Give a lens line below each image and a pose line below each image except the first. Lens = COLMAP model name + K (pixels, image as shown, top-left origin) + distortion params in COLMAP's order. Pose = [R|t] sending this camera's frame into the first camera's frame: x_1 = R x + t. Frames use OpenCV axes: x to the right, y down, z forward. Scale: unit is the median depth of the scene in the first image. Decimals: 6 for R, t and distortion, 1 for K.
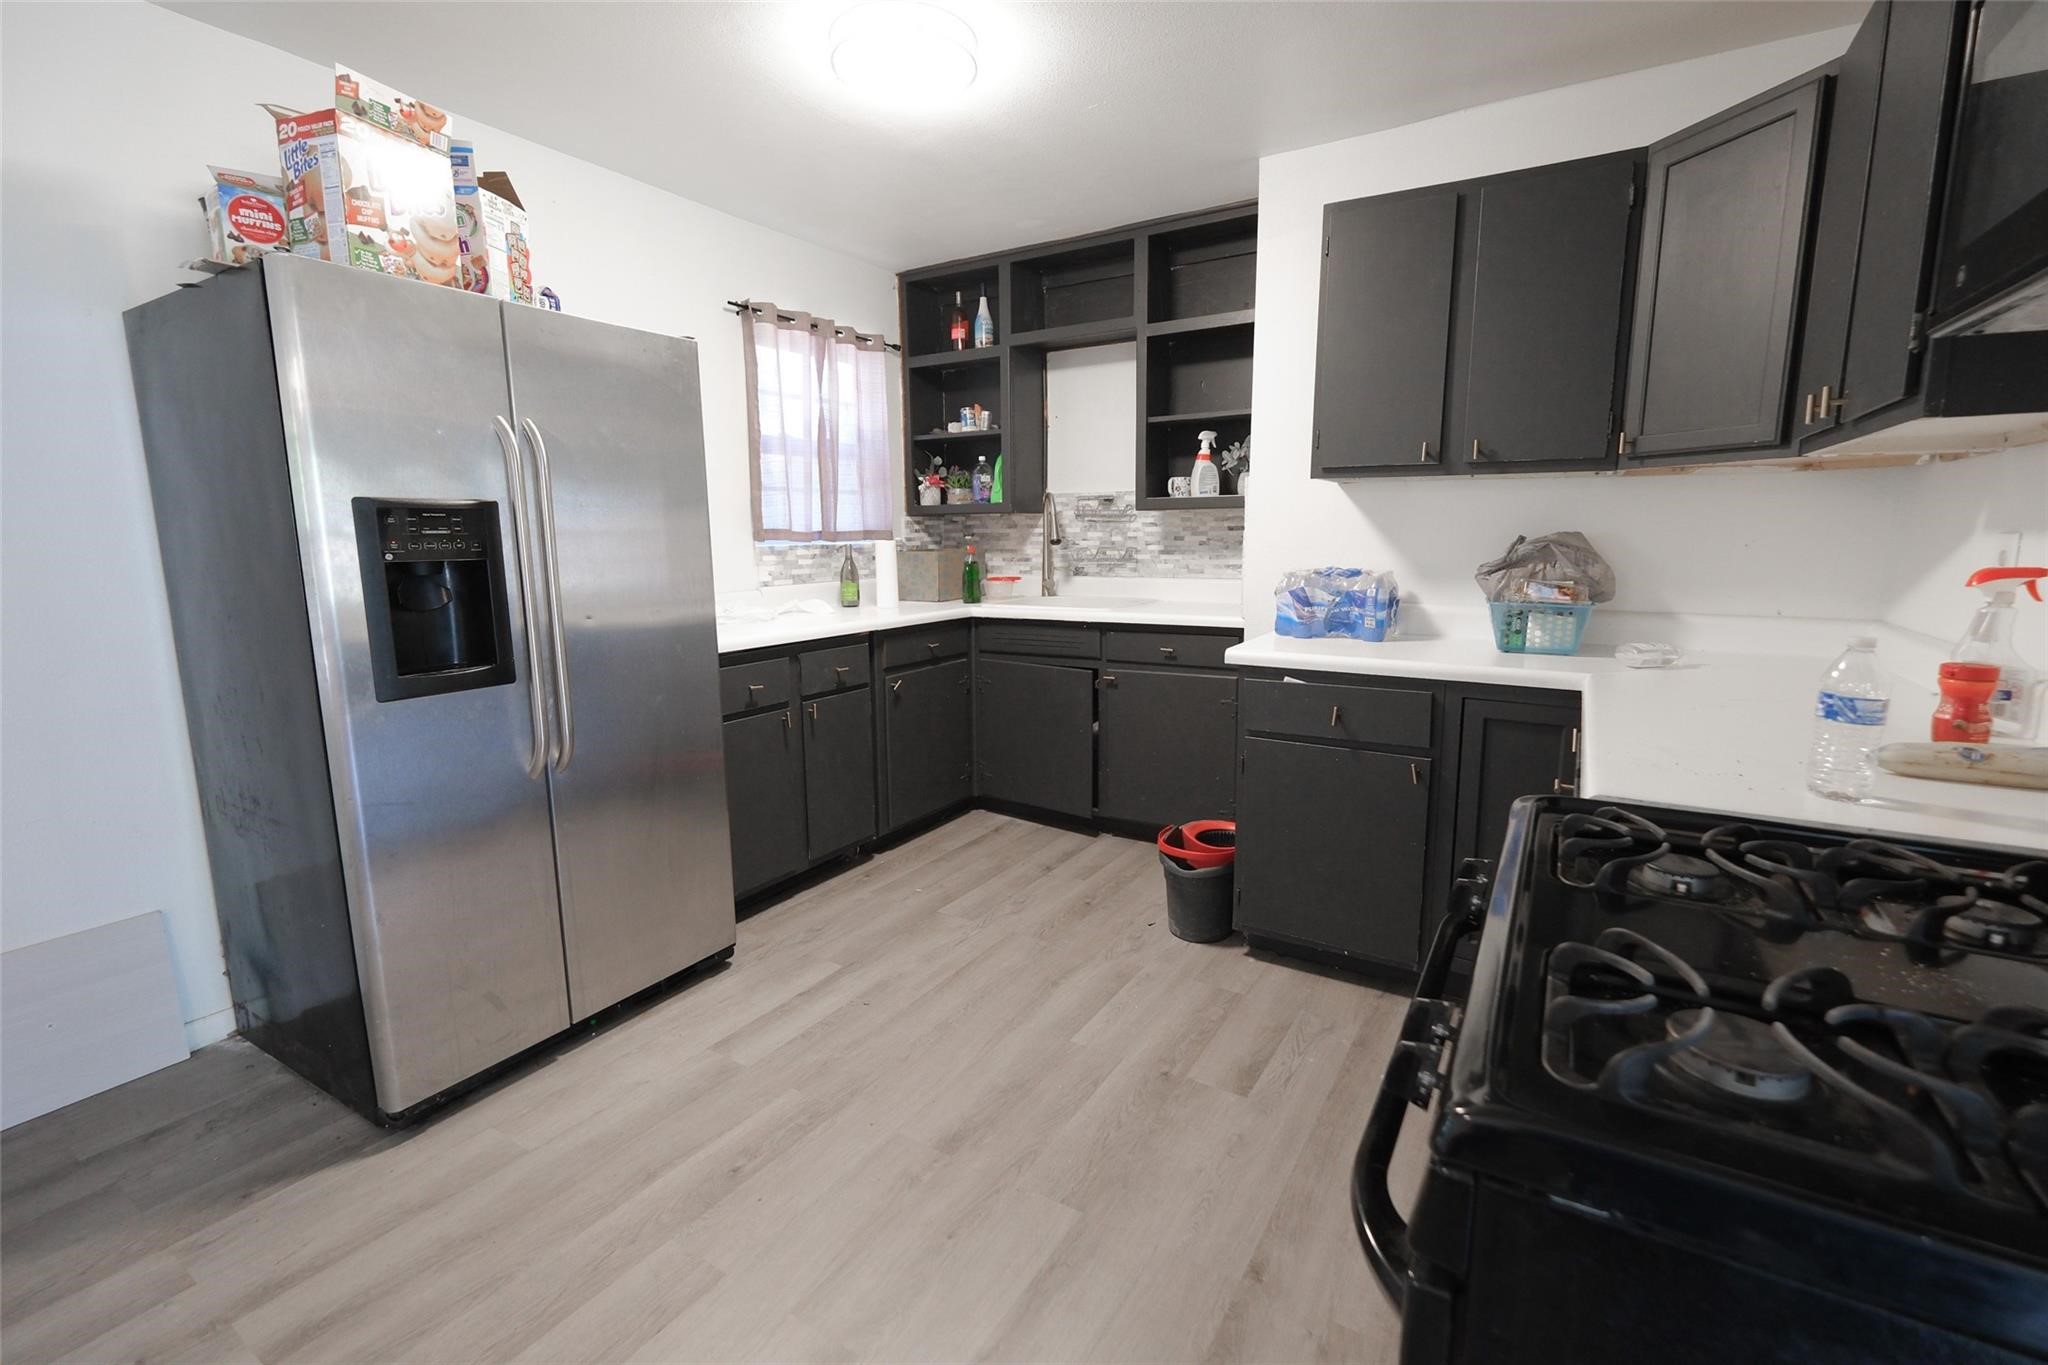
lens RADIAL K [[882.9, 0, 1036.6], [0, 882.9, 672.4], [0, 0, 1]] dist [-0.001957, 0.000015]
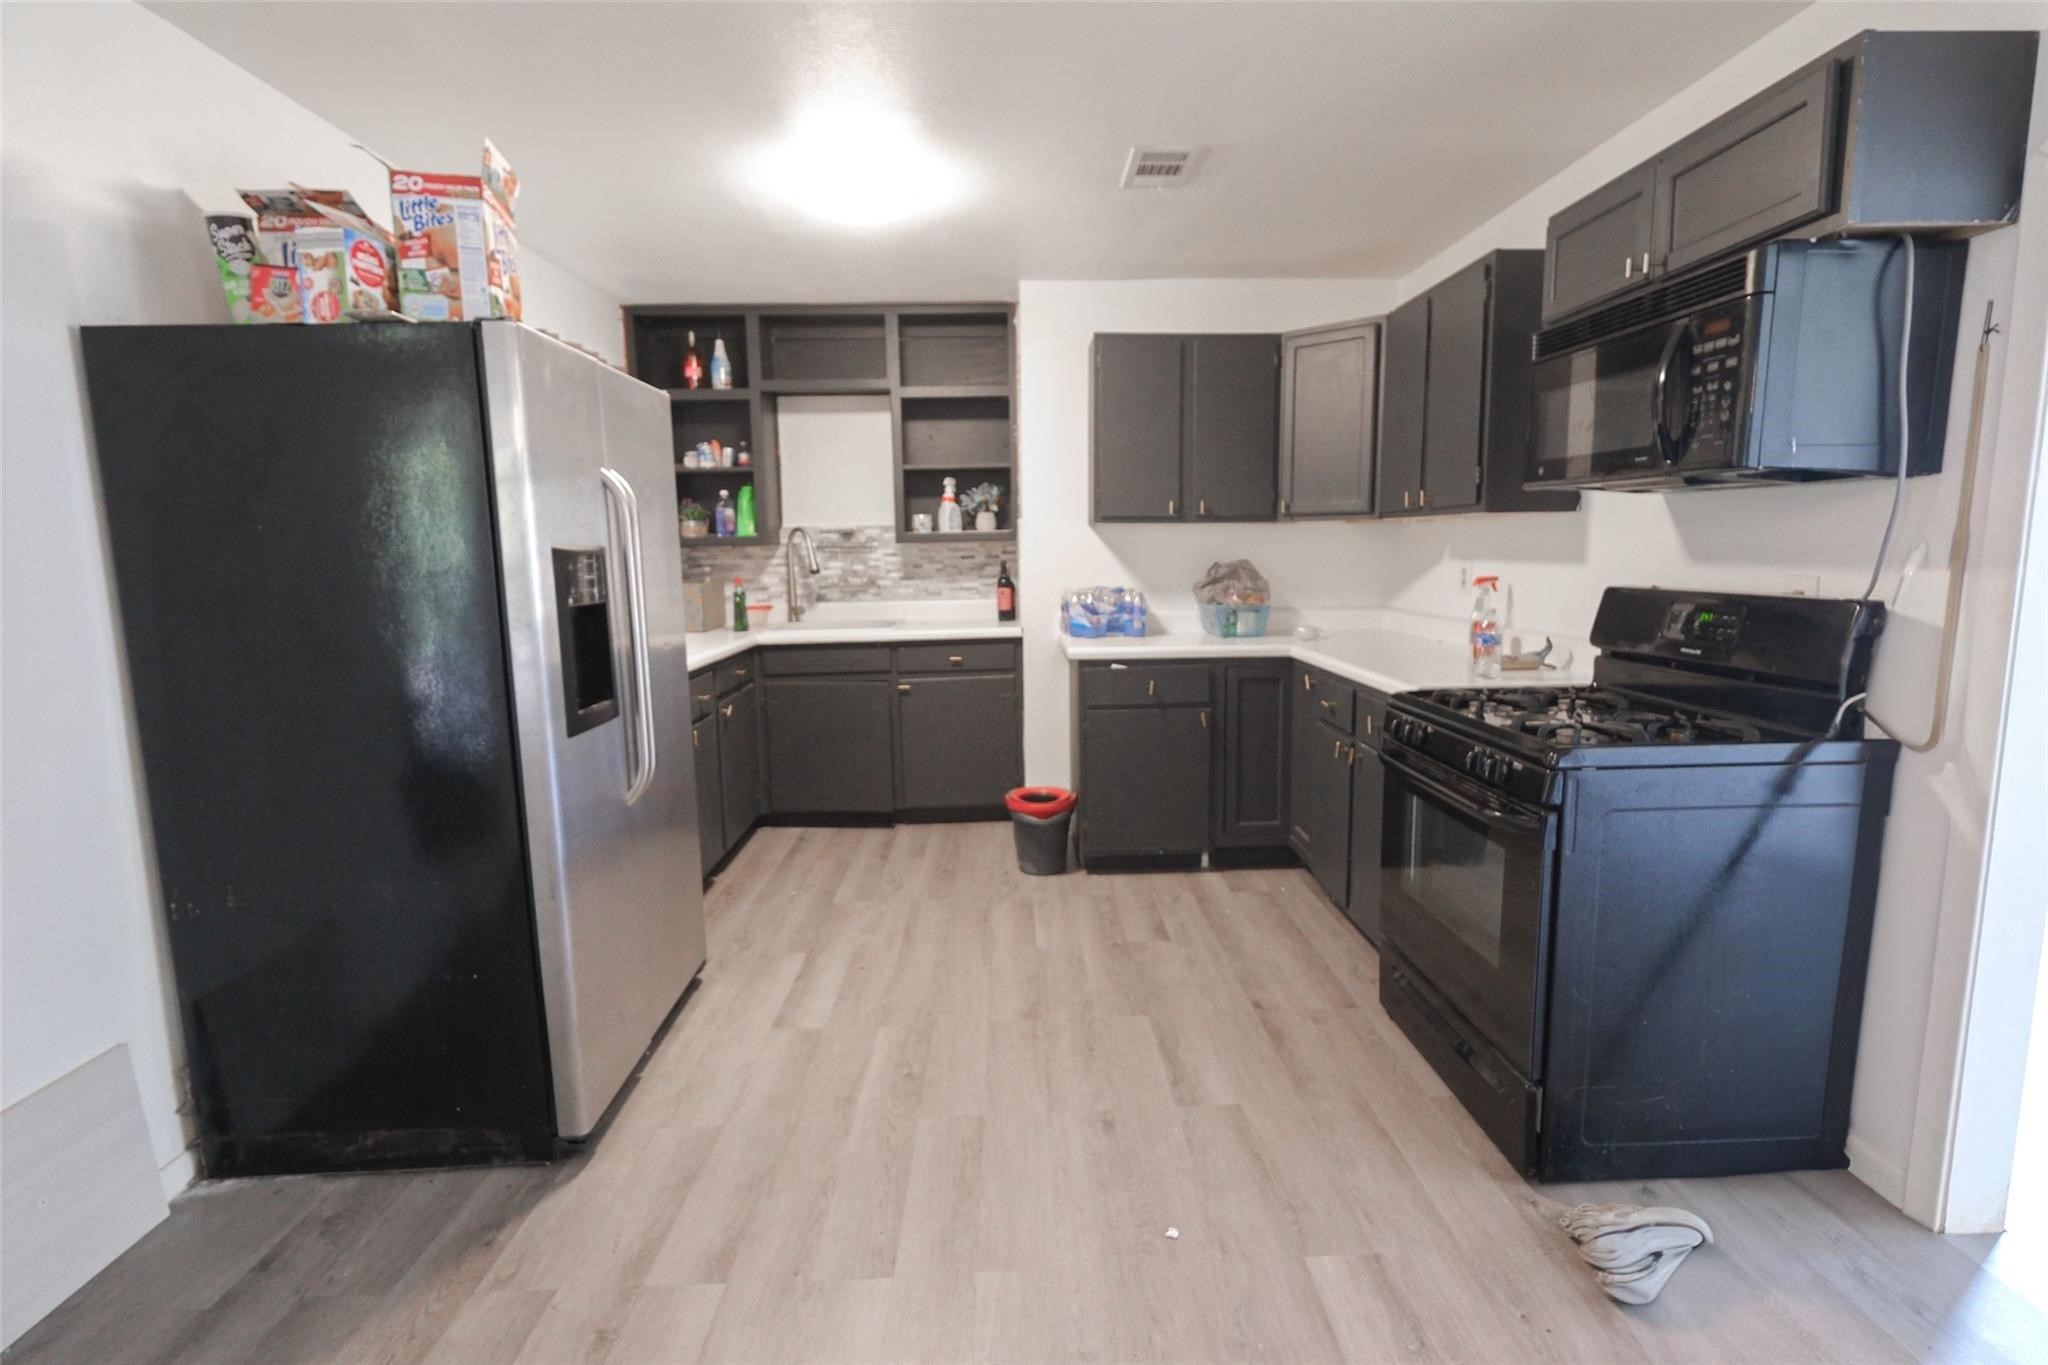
lens RADIAL K [[928.1, 0, 1034.6], [0, 928.1, 677.3], [0, 0, 1]] dist [-0.001982, 0.000095]
pose [[0.834935, -0.082965, 0.544059, -0.499204], [0.096208, 0.995353, 0.004139, 0.005506], [-0.541874, 0.048887, 0.839037, -0.139247]]
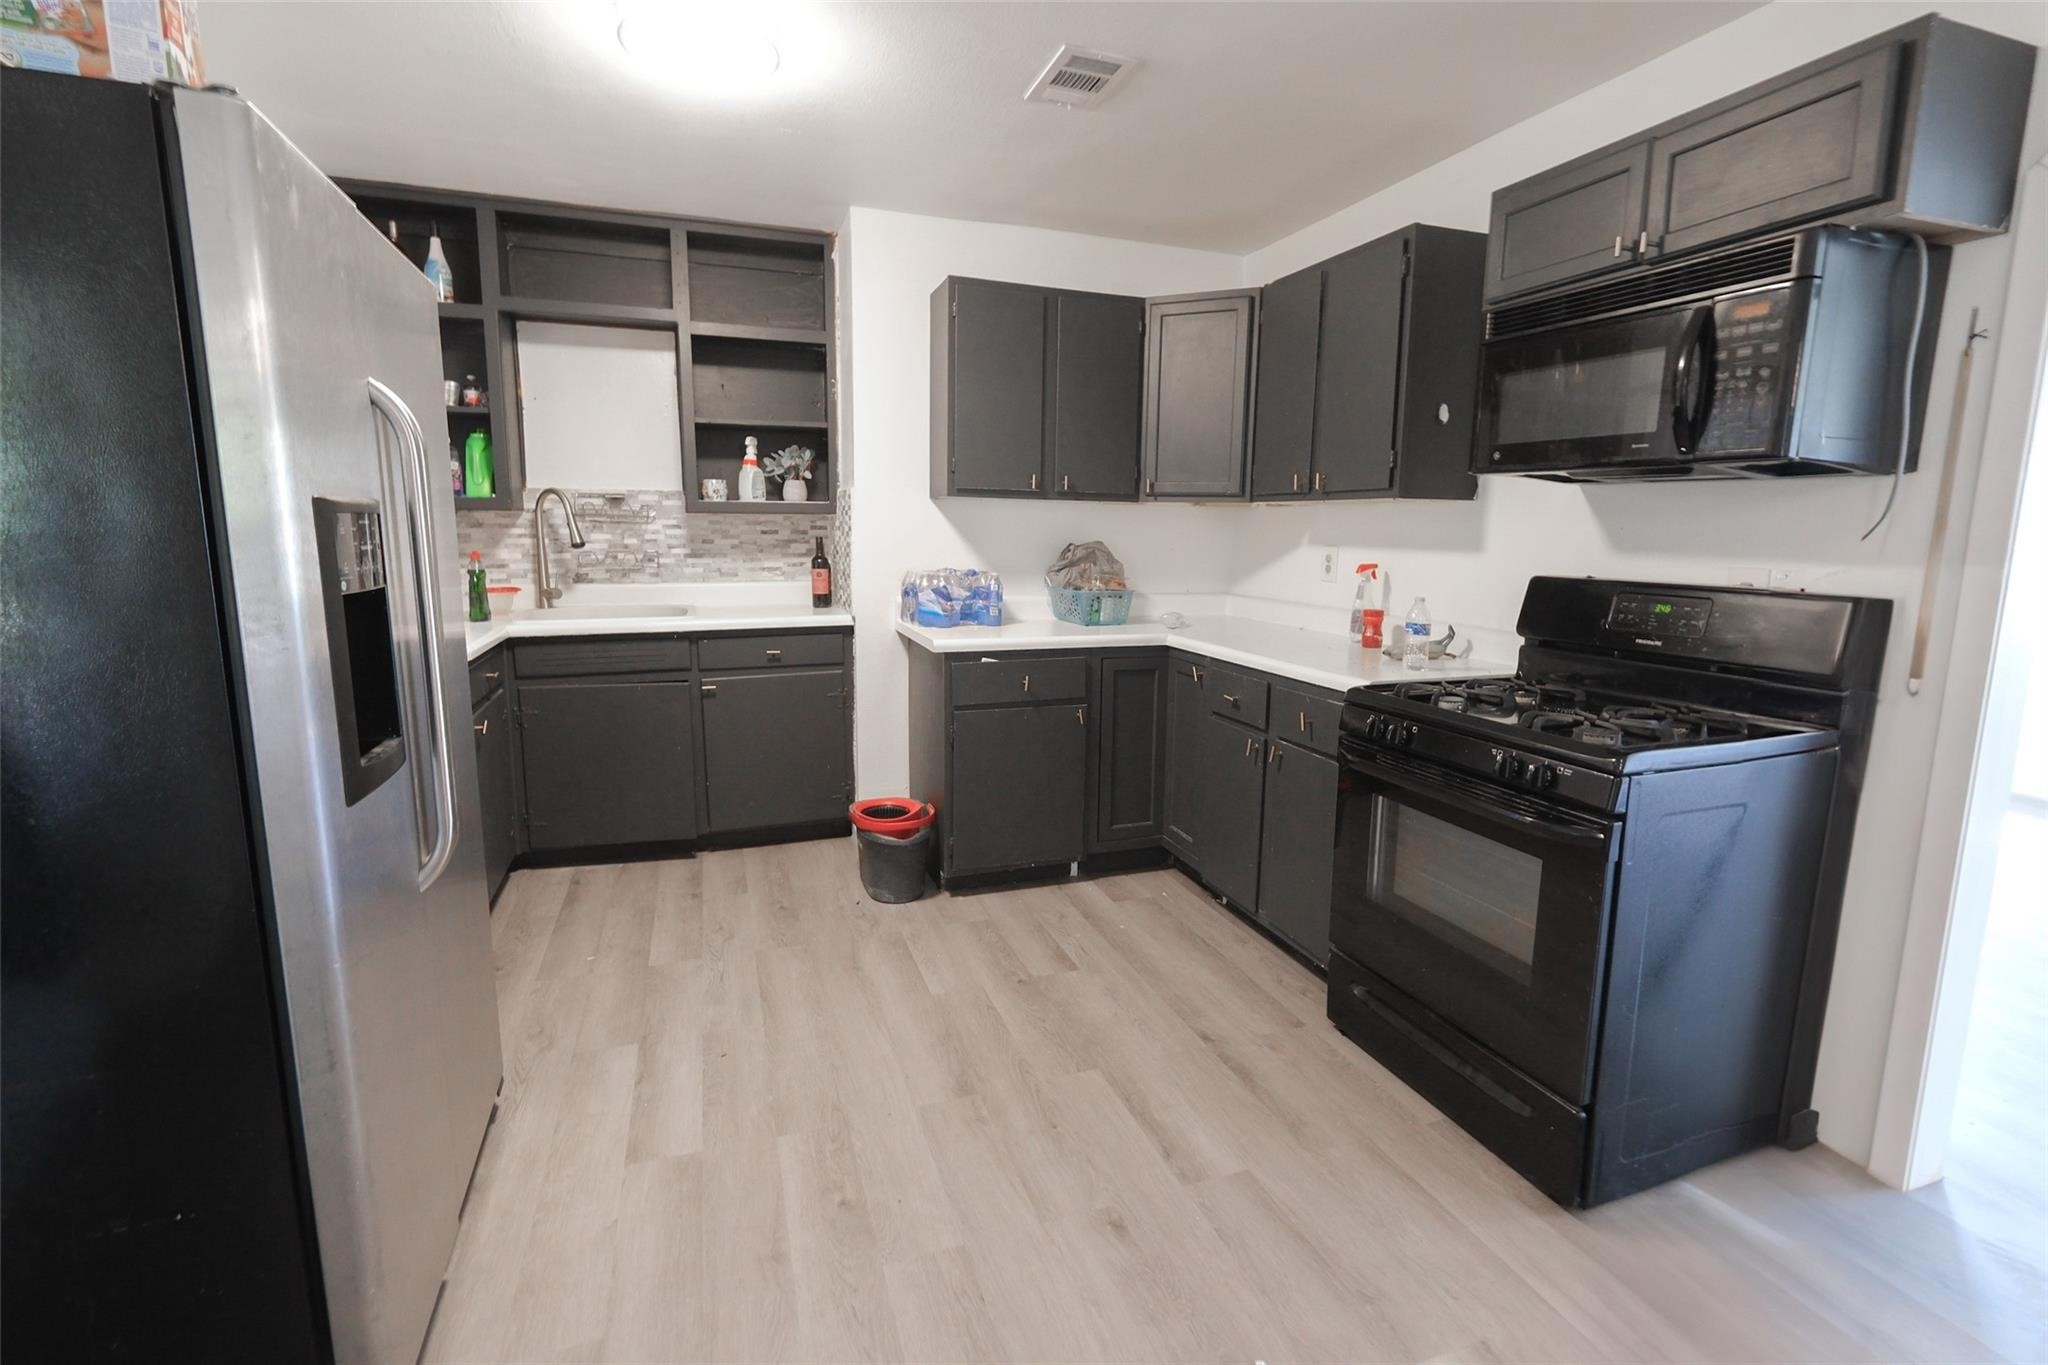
lens RADIAL K [[930.4, 0, 1038.7], [0, 930.4, 676.3], [0, 0, 1]] dist [-0.000537, -0.000266]
pose [[0.626489, -0.110653, 0.771535, -0.537836], [0.107595, 0.992672, 0.055001, -0.026230], [-0.771968, 0.048556, 0.633804, 0.088907]]
